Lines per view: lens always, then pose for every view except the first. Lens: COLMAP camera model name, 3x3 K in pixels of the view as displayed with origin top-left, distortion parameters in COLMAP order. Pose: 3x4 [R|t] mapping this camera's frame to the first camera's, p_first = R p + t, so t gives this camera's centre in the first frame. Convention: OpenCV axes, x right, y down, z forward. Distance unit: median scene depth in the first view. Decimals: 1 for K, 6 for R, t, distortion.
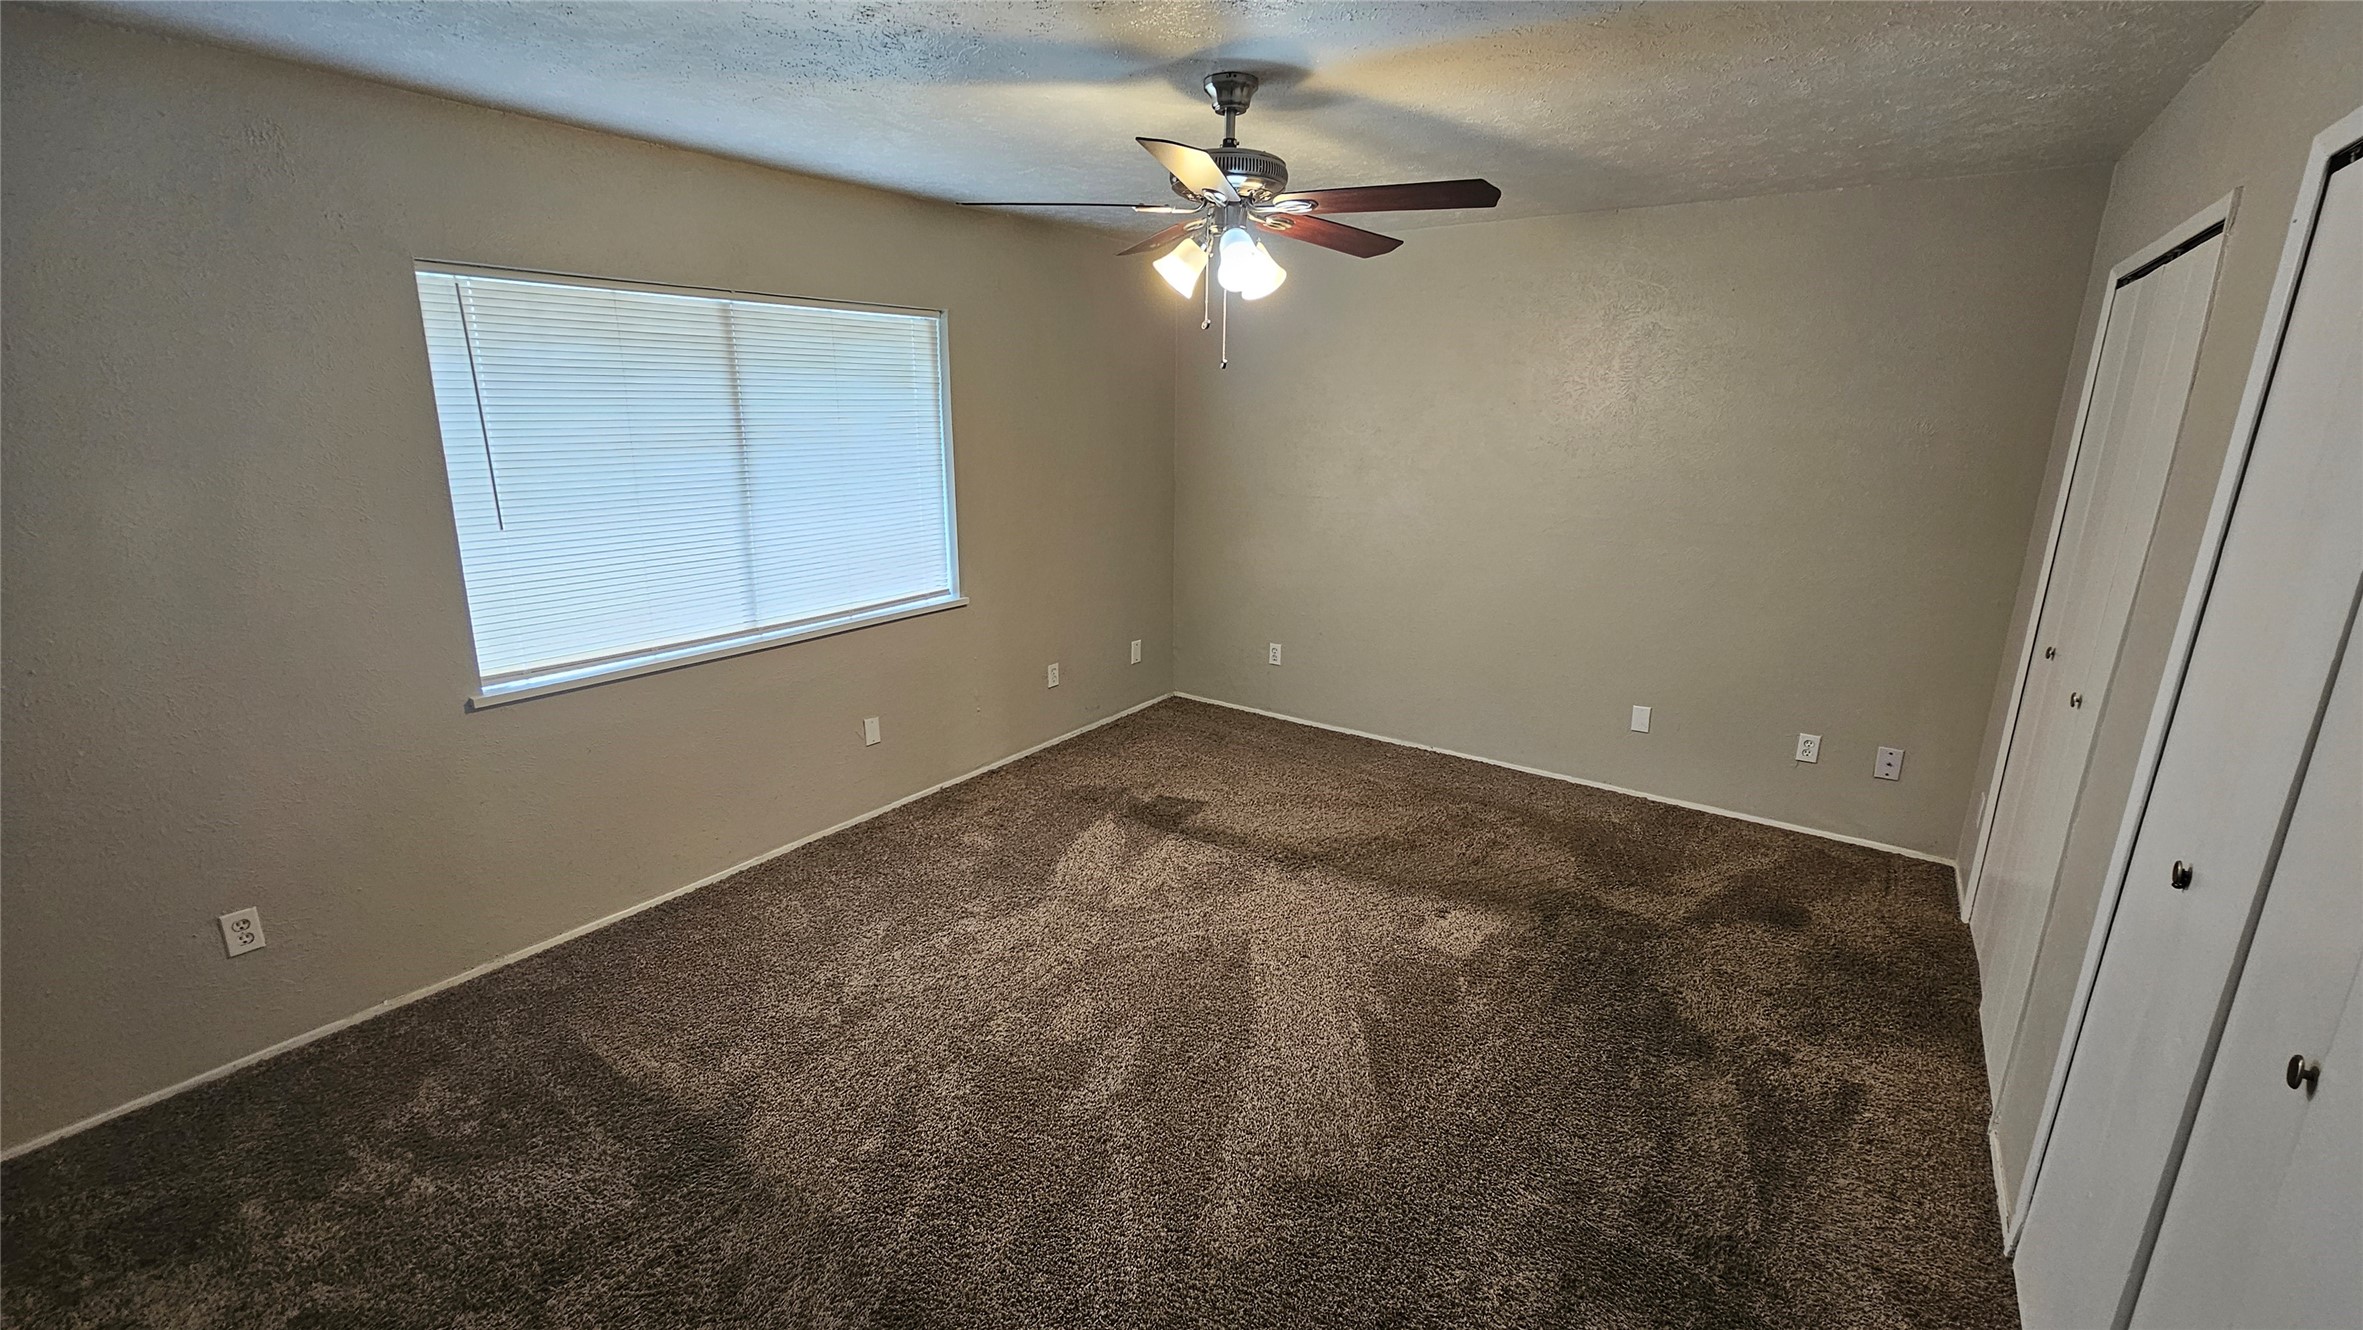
lens RADIAL K [[967.1, 0, 1170.0], [0, 967.1, 650.7], [0, 0, 1]] dist [-0.004174, 0.000997]
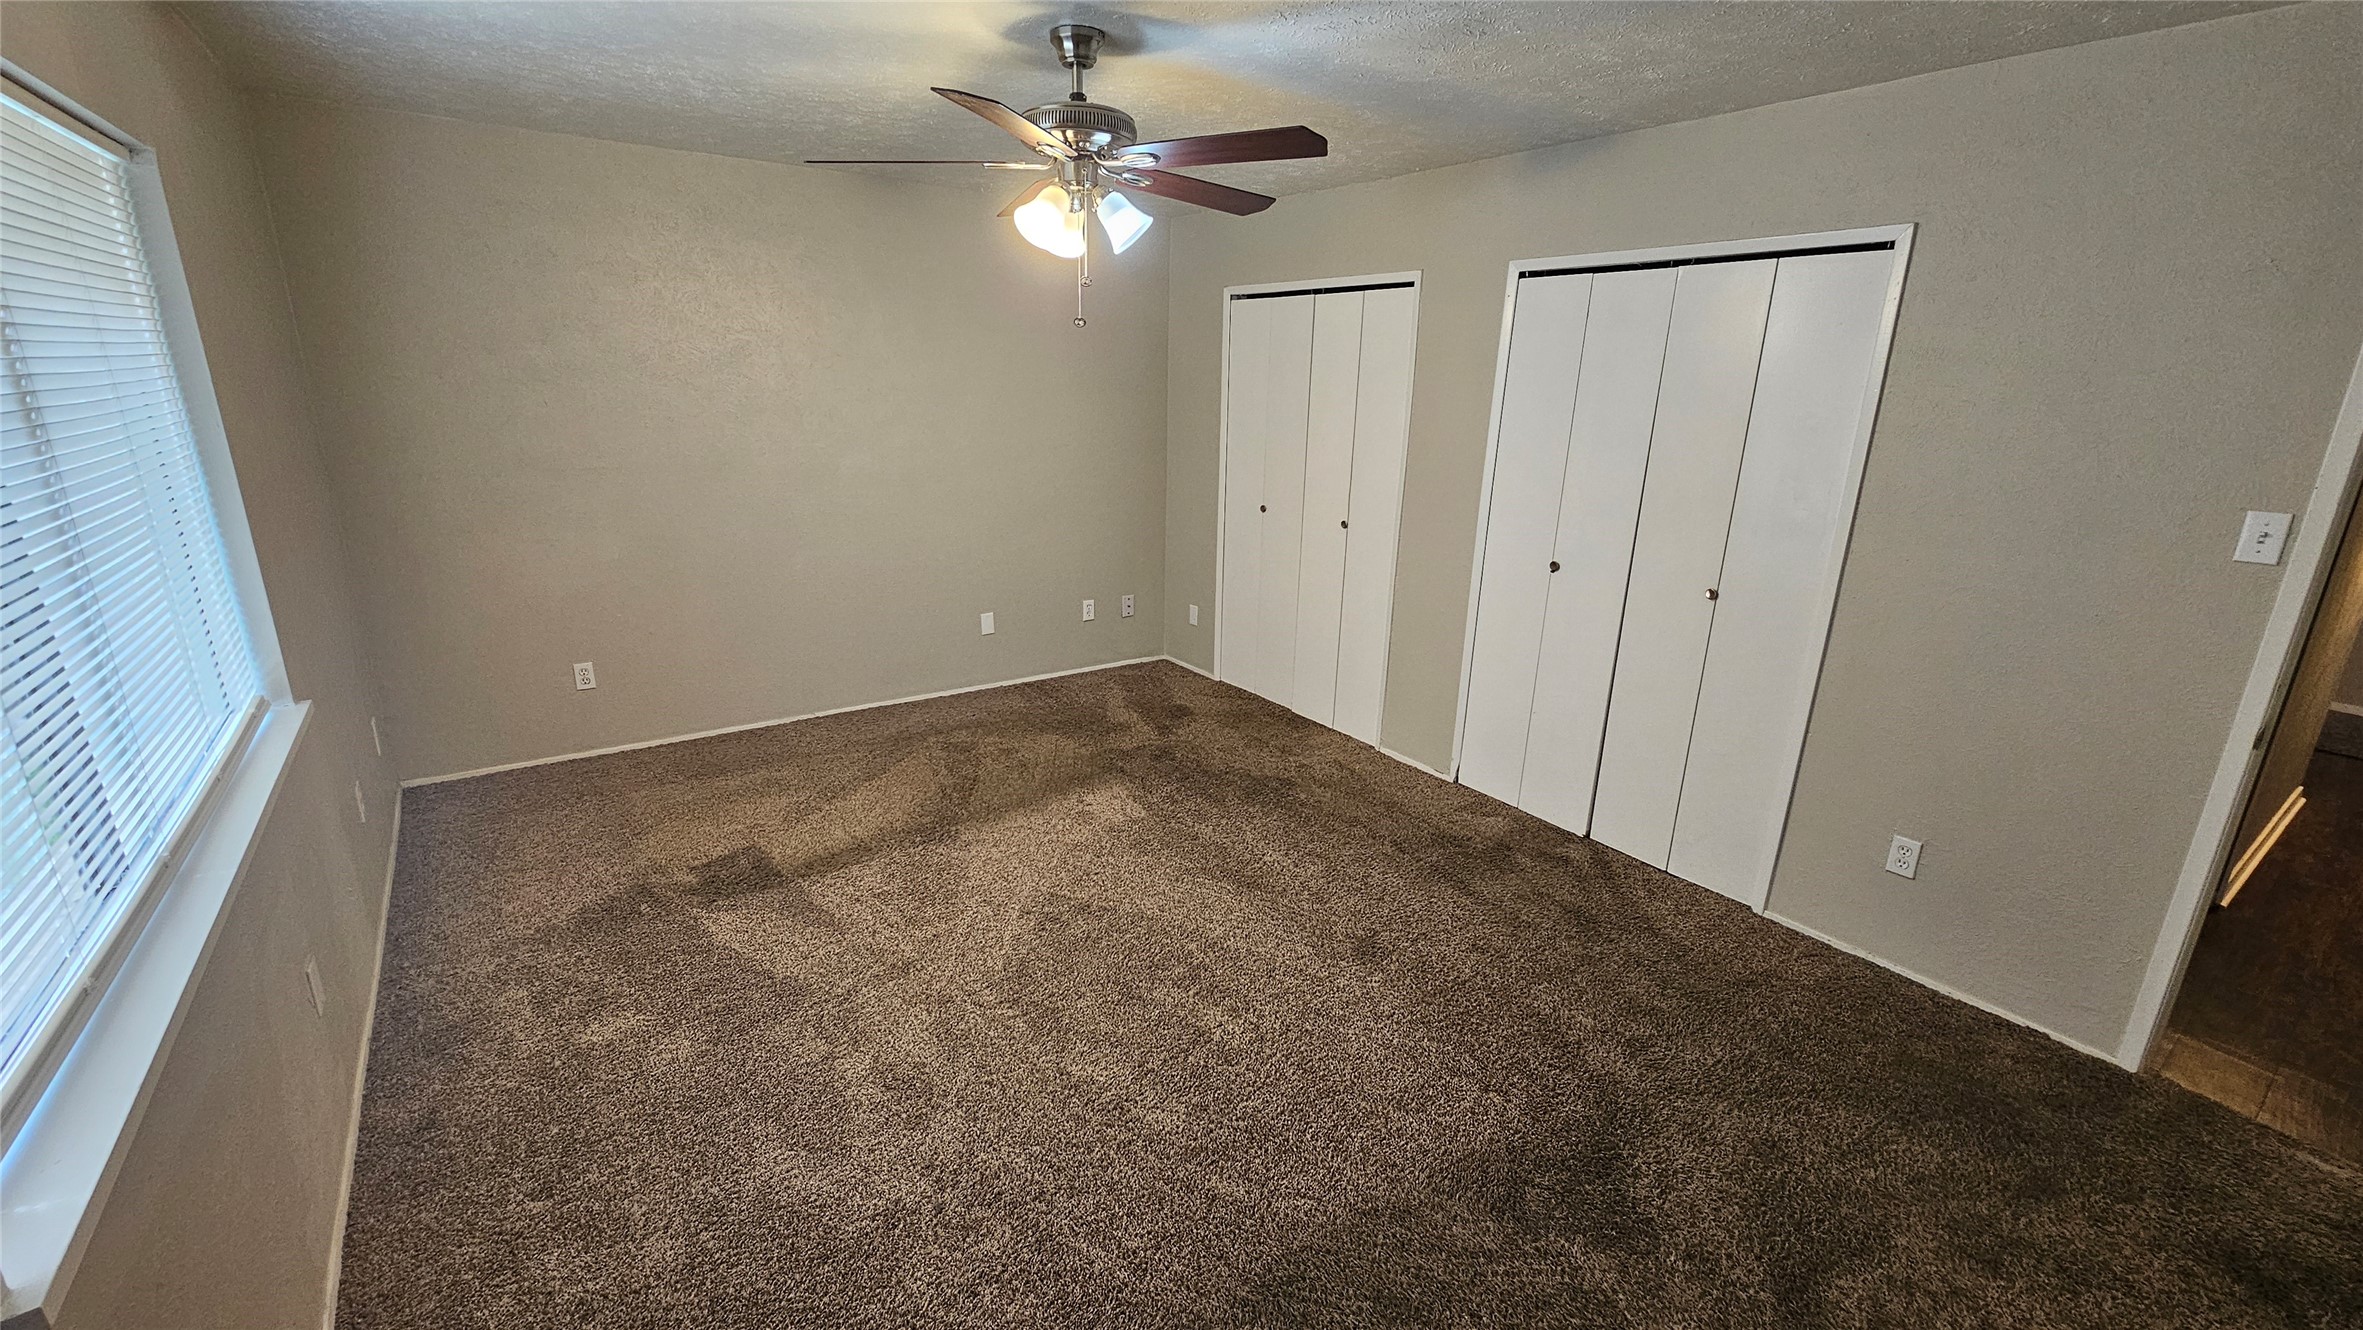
lens RADIAL K [[967.1, 0, 1183.8], [0, 967.1, 671.3], [0, 0, 1]] dist [-0.004174, 0.000997]
pose [[0.320015, -0.274380, 0.906811, -0.605868], [0.211008, 0.953745, 0.214116, -0.087227], [-0.923616, 0.122824, 0.363109, 0.403385]]
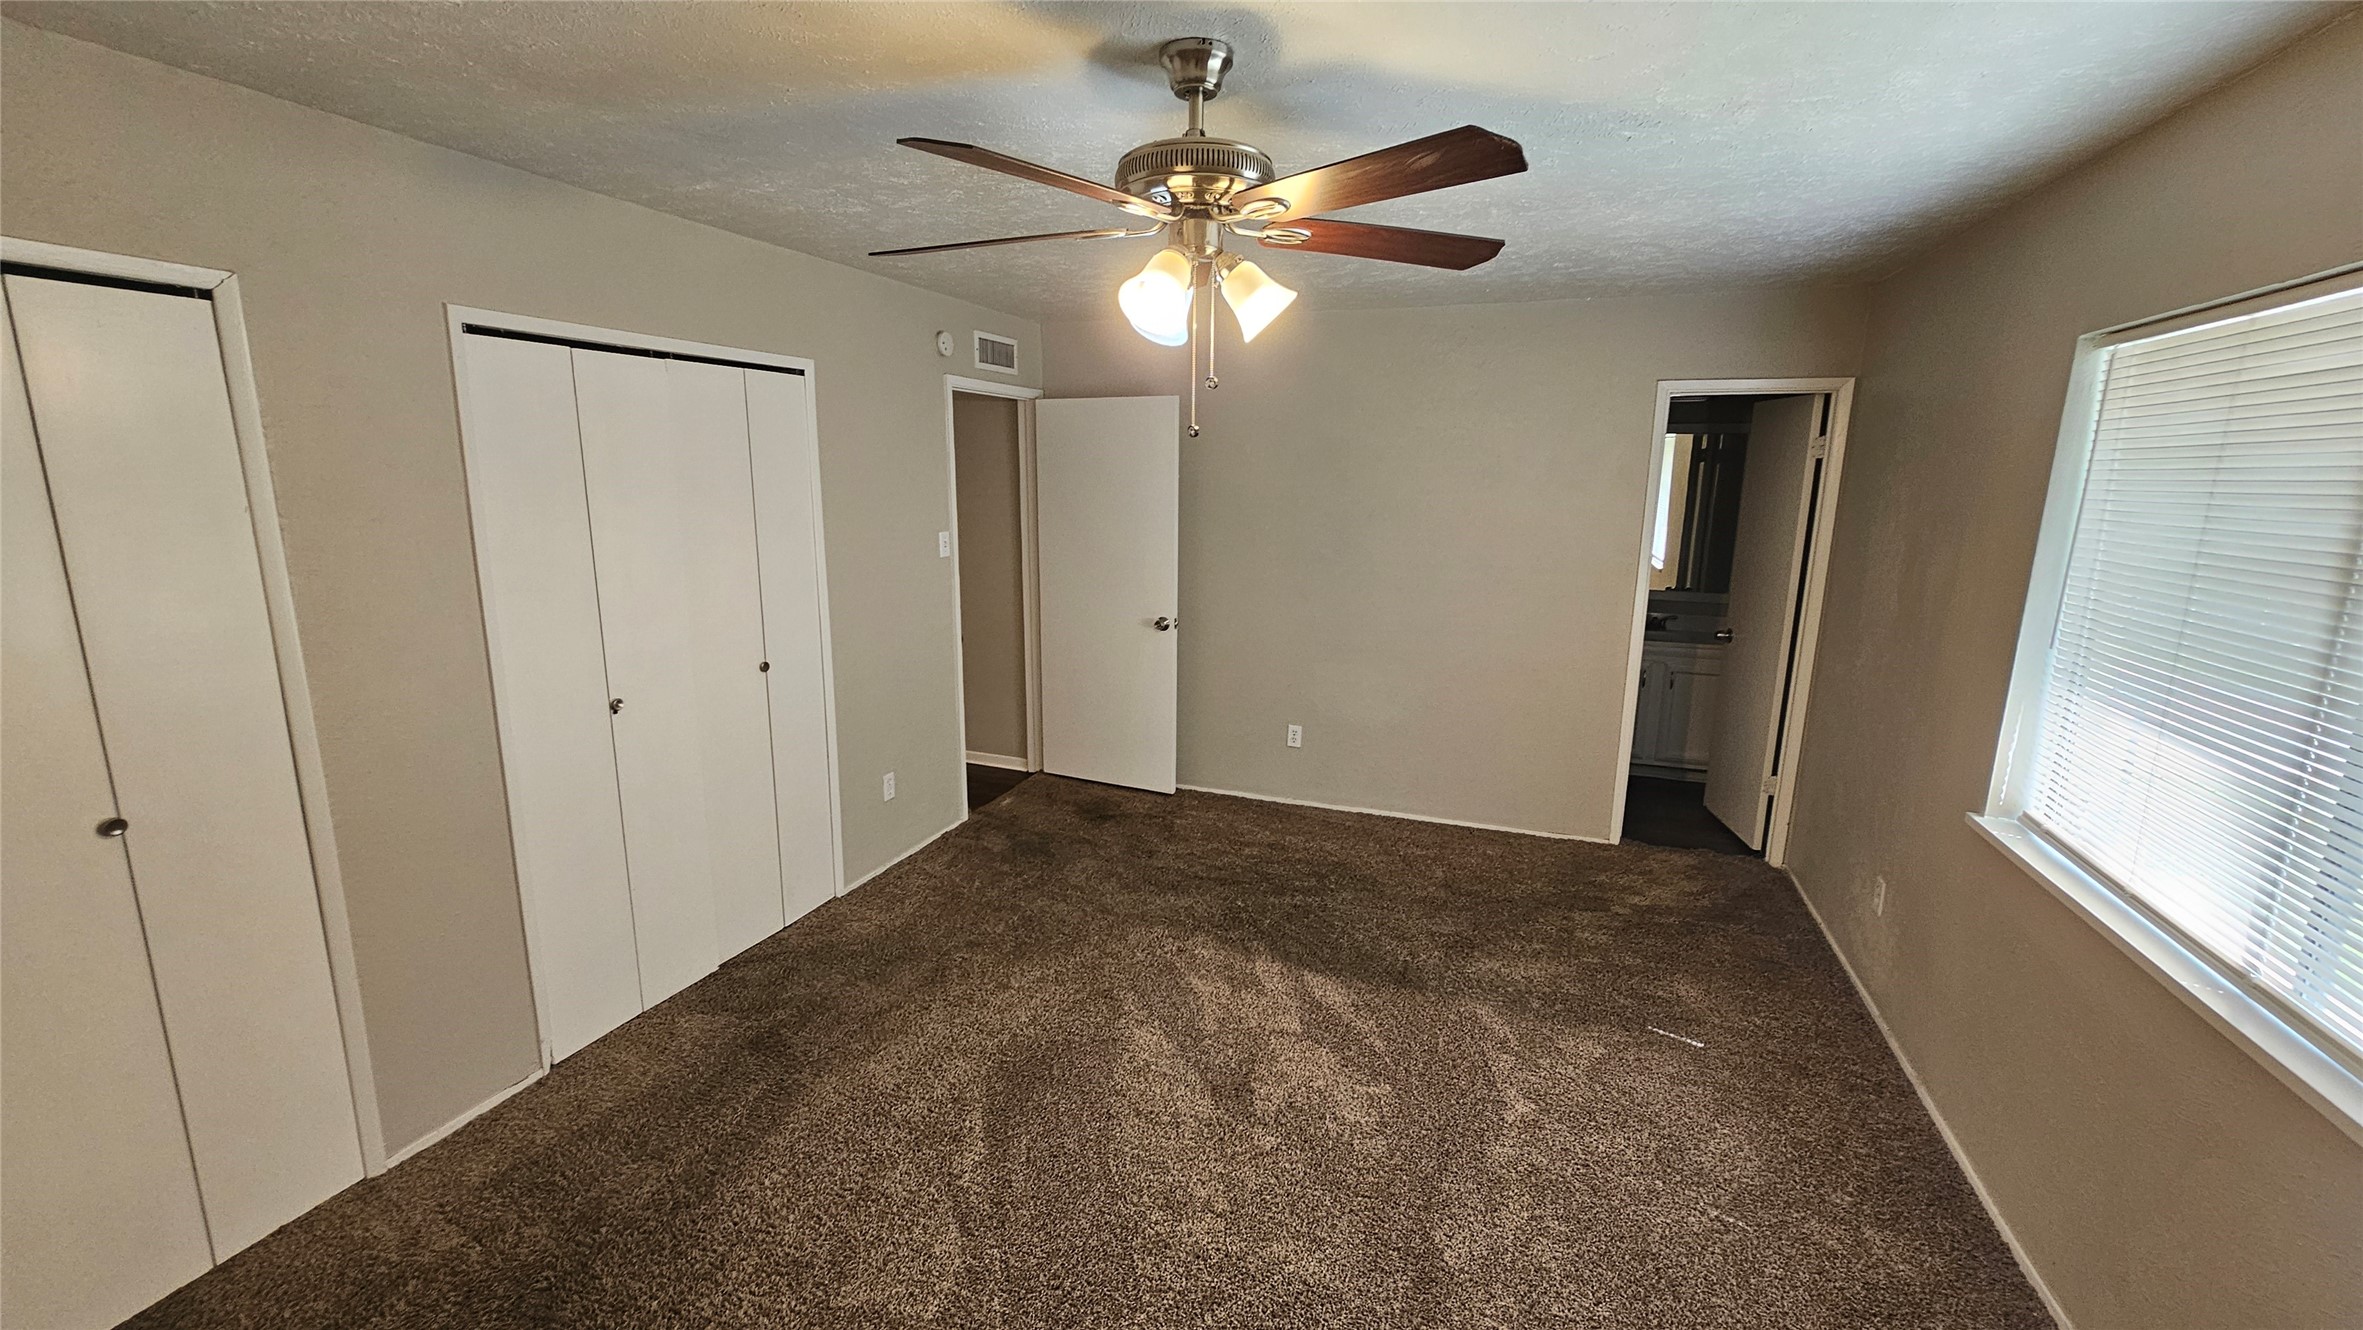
lens RADIAL K [[967.1, 0, 1188.2], [0, 967.1, 667.2], [0, 0, 1]] dist [-0.004174, 0.000997]
pose [[-0.963181, 0.036593, -0.266352, 0.186631], [-0.083663, 0.900710, 0.426289, -0.296902], [0.255505, 0.432877, -0.864485, 1.171246]]
